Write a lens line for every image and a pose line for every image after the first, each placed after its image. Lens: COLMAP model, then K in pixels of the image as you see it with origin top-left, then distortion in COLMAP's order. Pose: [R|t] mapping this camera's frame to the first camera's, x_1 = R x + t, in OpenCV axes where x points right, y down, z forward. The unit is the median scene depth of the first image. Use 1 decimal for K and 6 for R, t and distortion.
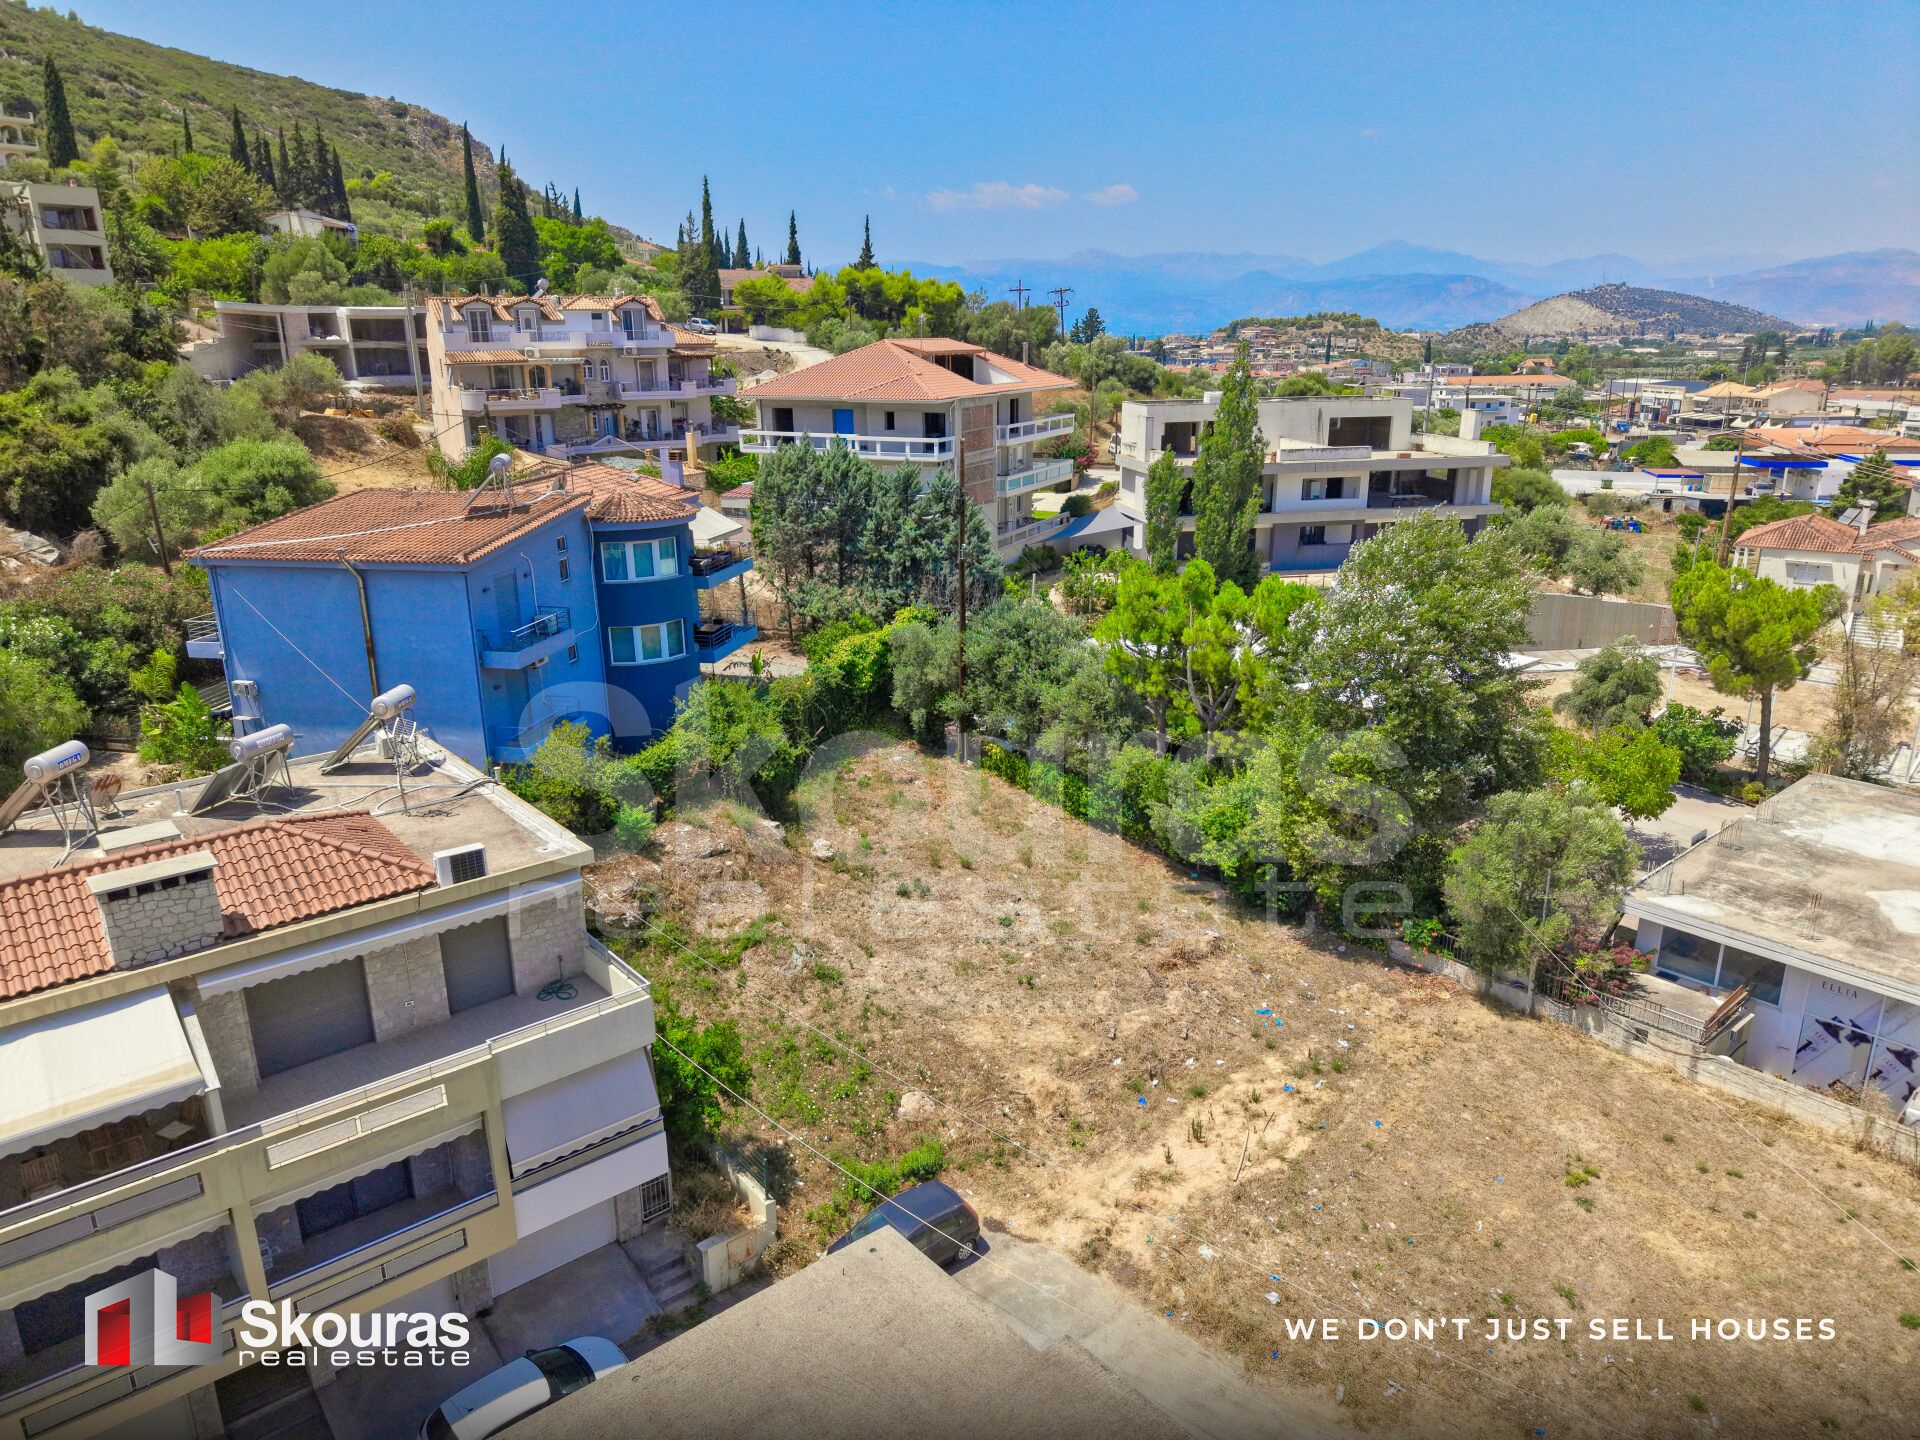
lens RADIAL K [[1298.0, 0, 960.8], [0, 1298.0, 728.5], [0, 0, 1]] dist [0.016896, -0.014659]
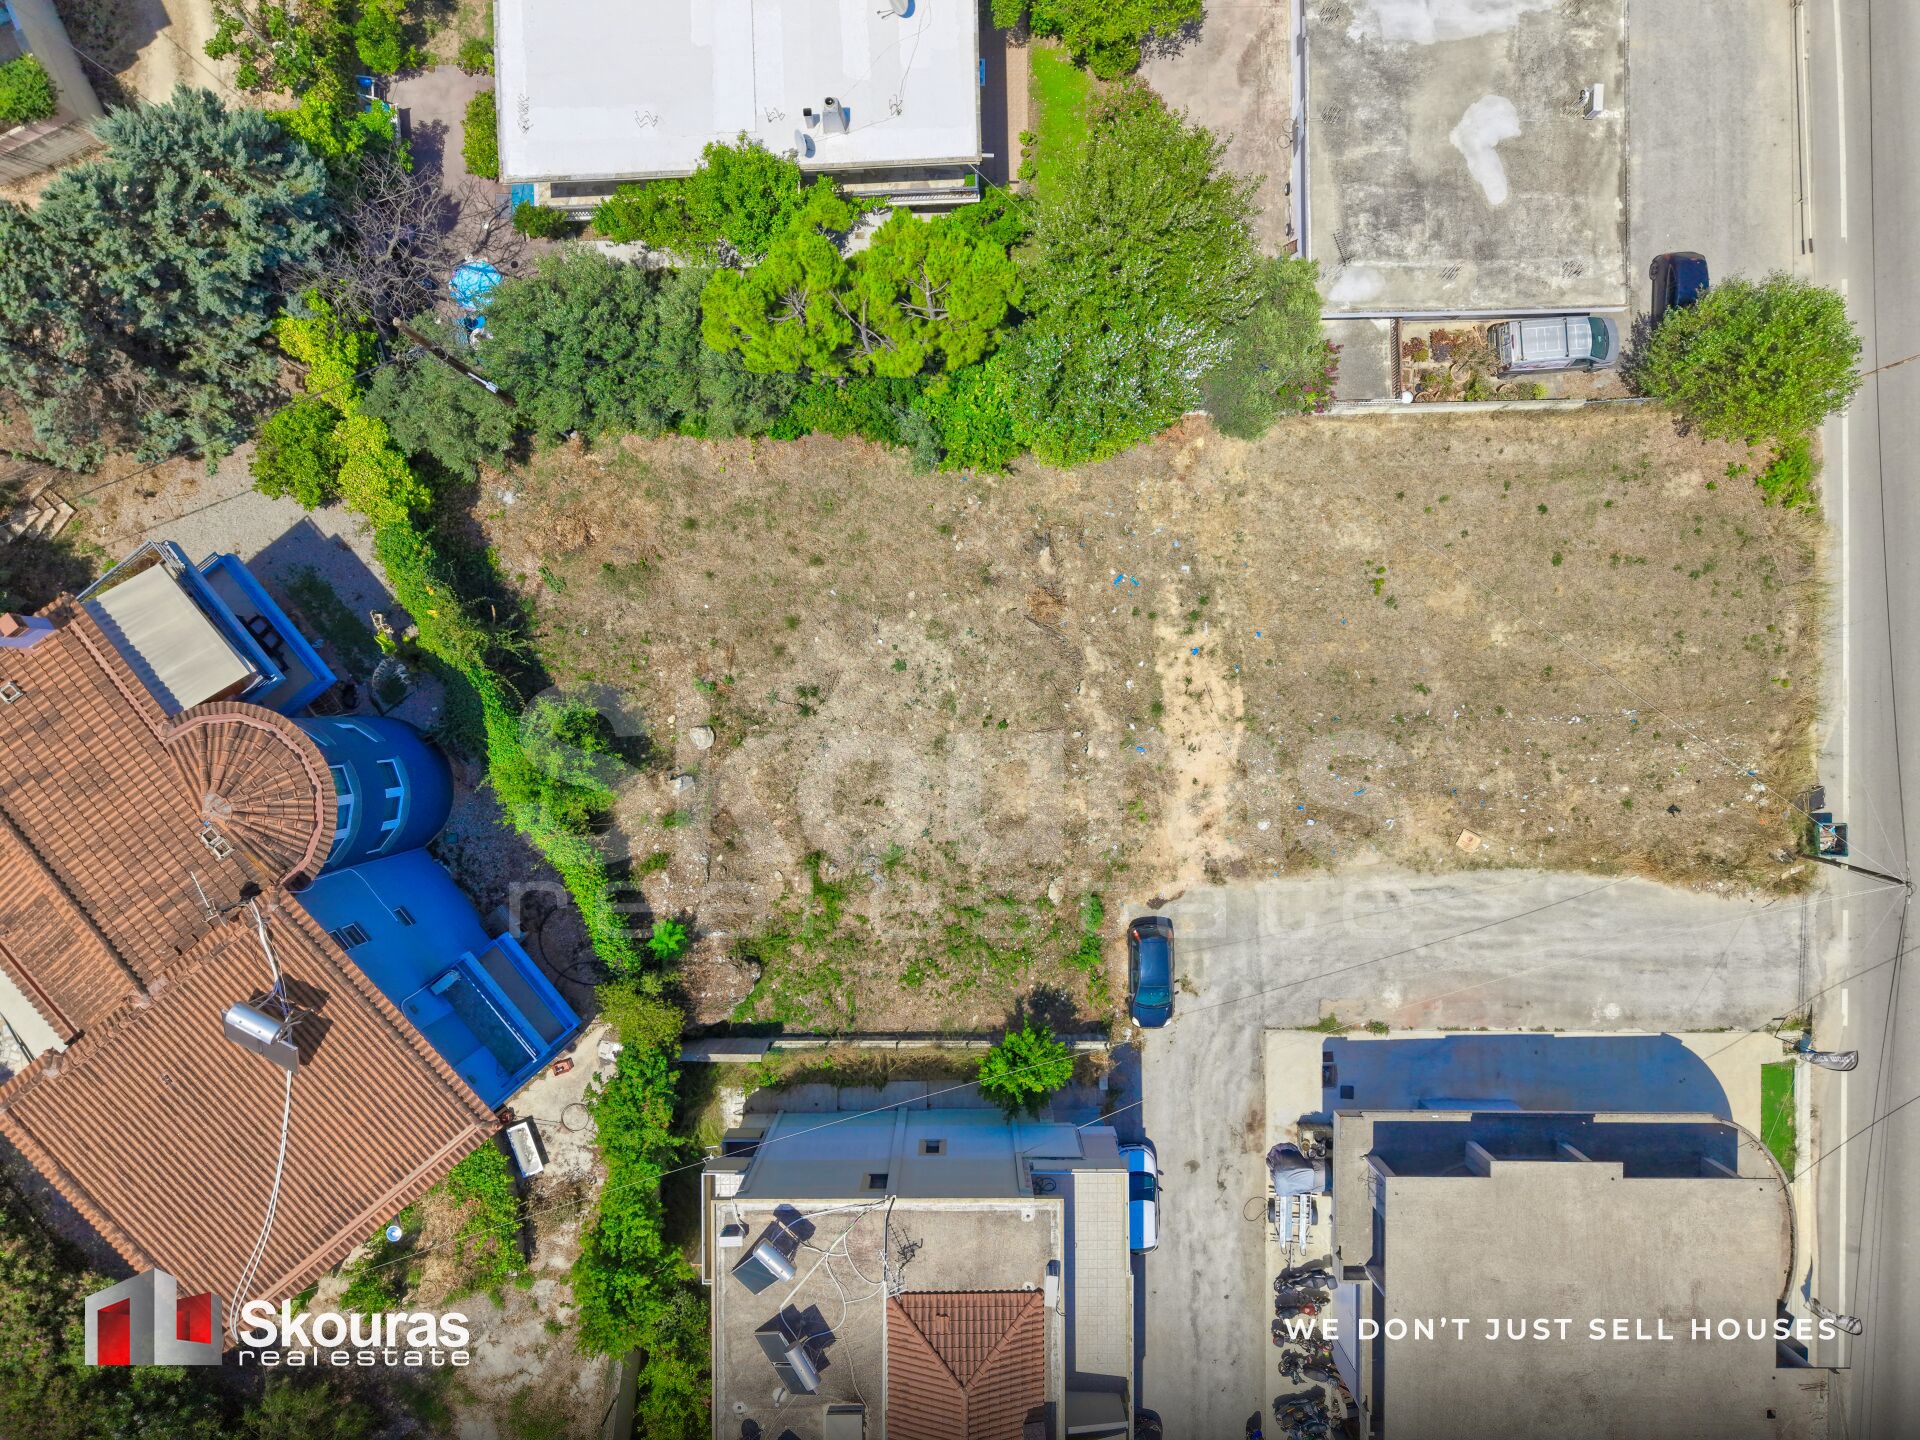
lens RADIAL K [[1298.0, 0, 947.6], [0, 1298.0, 716.1], [0, 0, 1]] dist [0.016896, -0.014659]
pose [[0.640202, -0.767929, -0.020648, 0.048757], [0.230517, 0.166398, 0.958735, -0.842339], [-0.732805, -0.618544, 0.283549, 0.598700]]
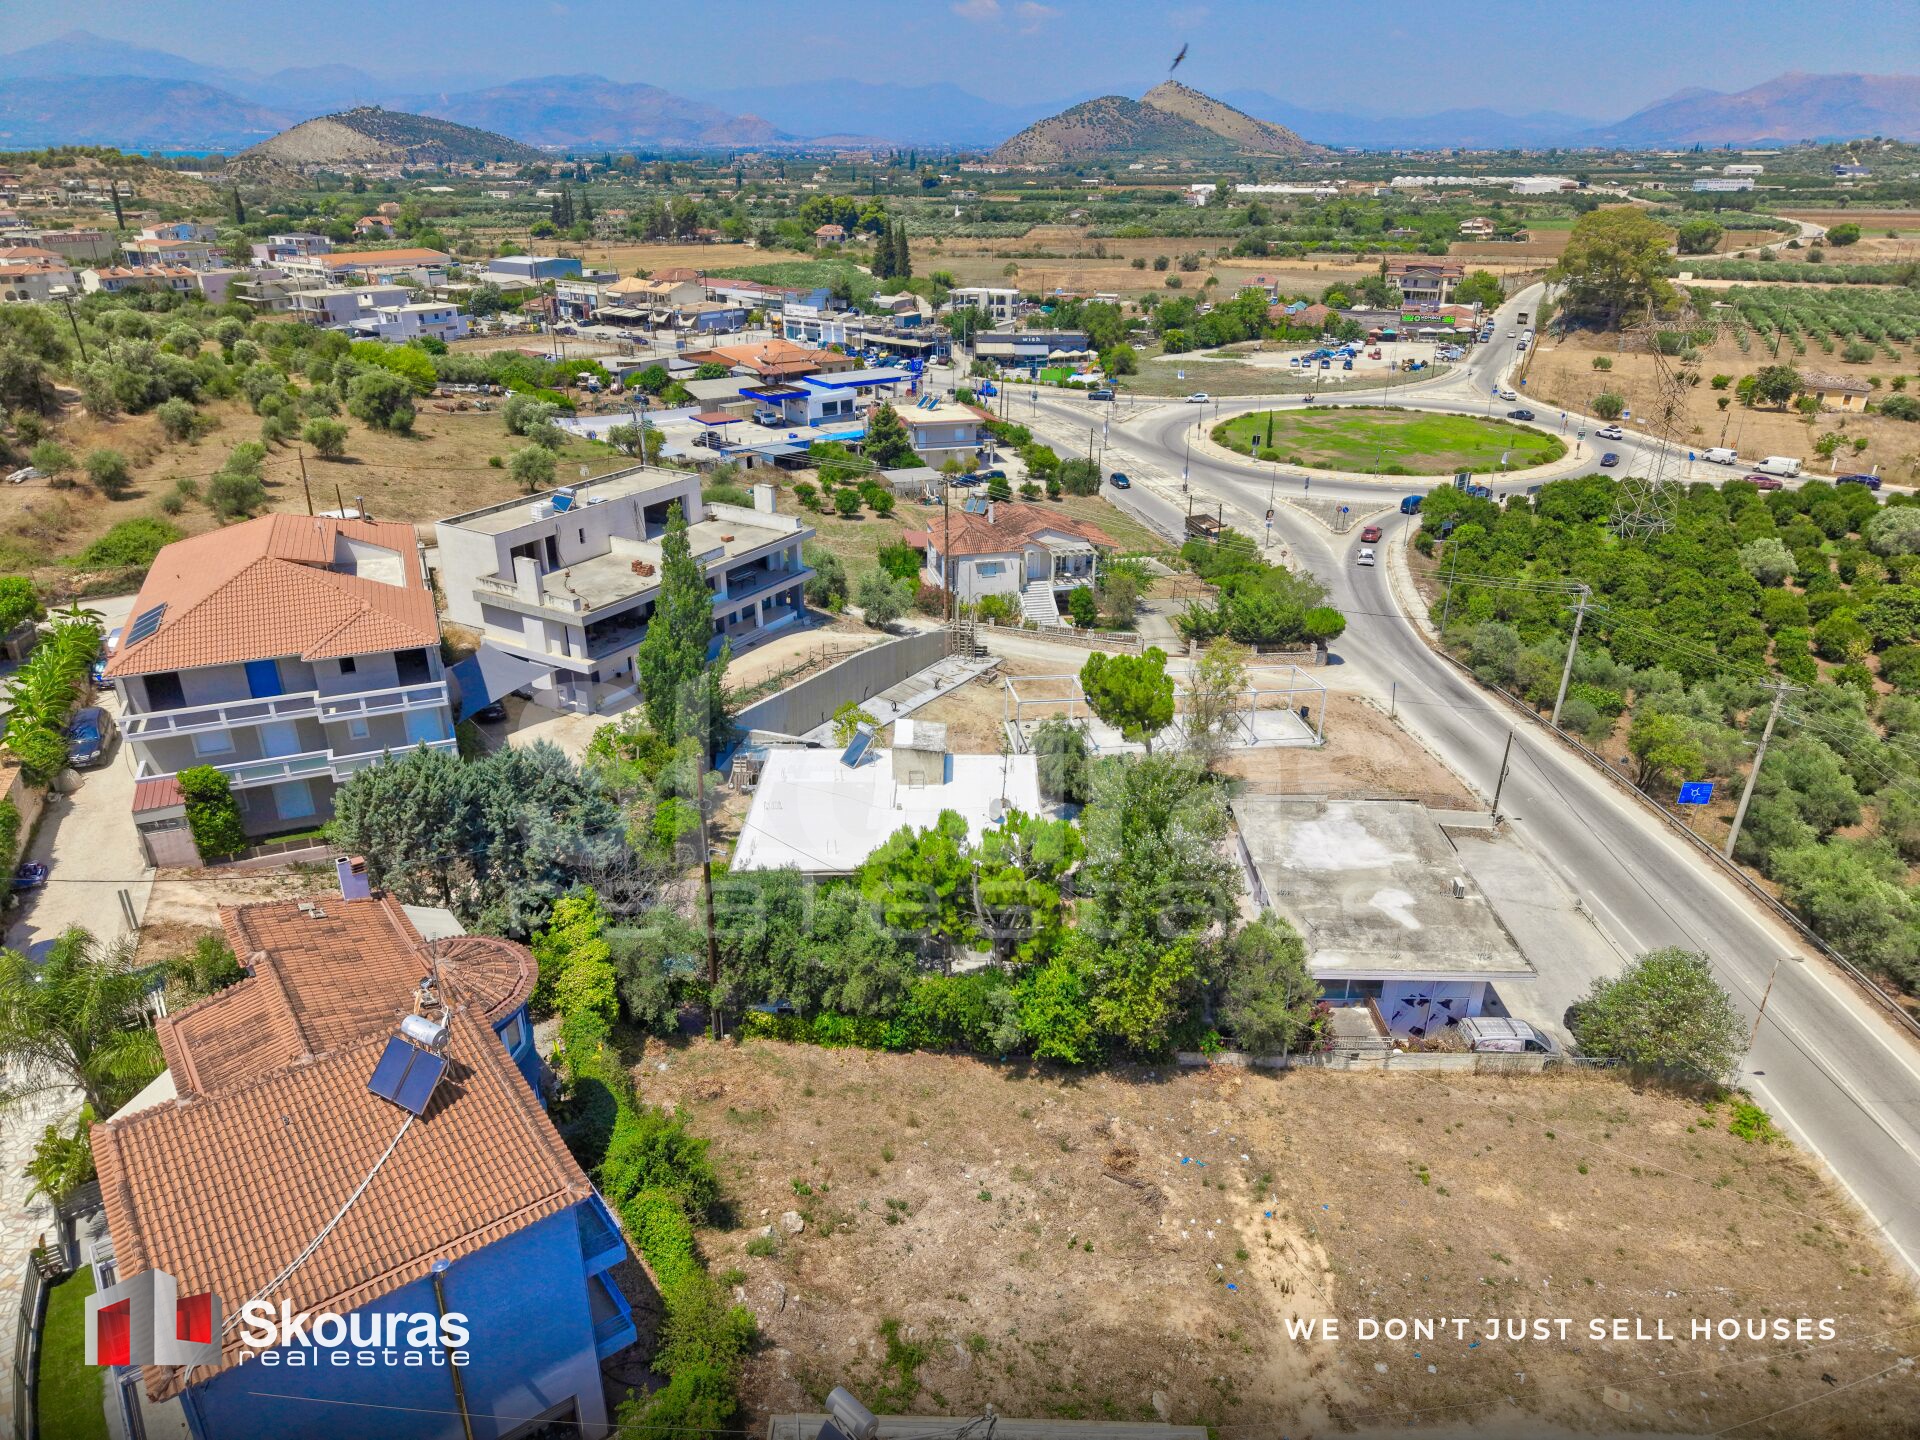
lens RADIAL K [[1298.0, 0, 965.5], [0, 1298.0, 722.7], [0, 0, 1]] dist [0.016896, -0.014659]
pose [[0.657093, -0.294040, 0.694096, -0.620070], [0.205469, 0.955783, 0.210382, -0.471012], [-0.725266, 0.004375, 0.688454, 0.205519]]
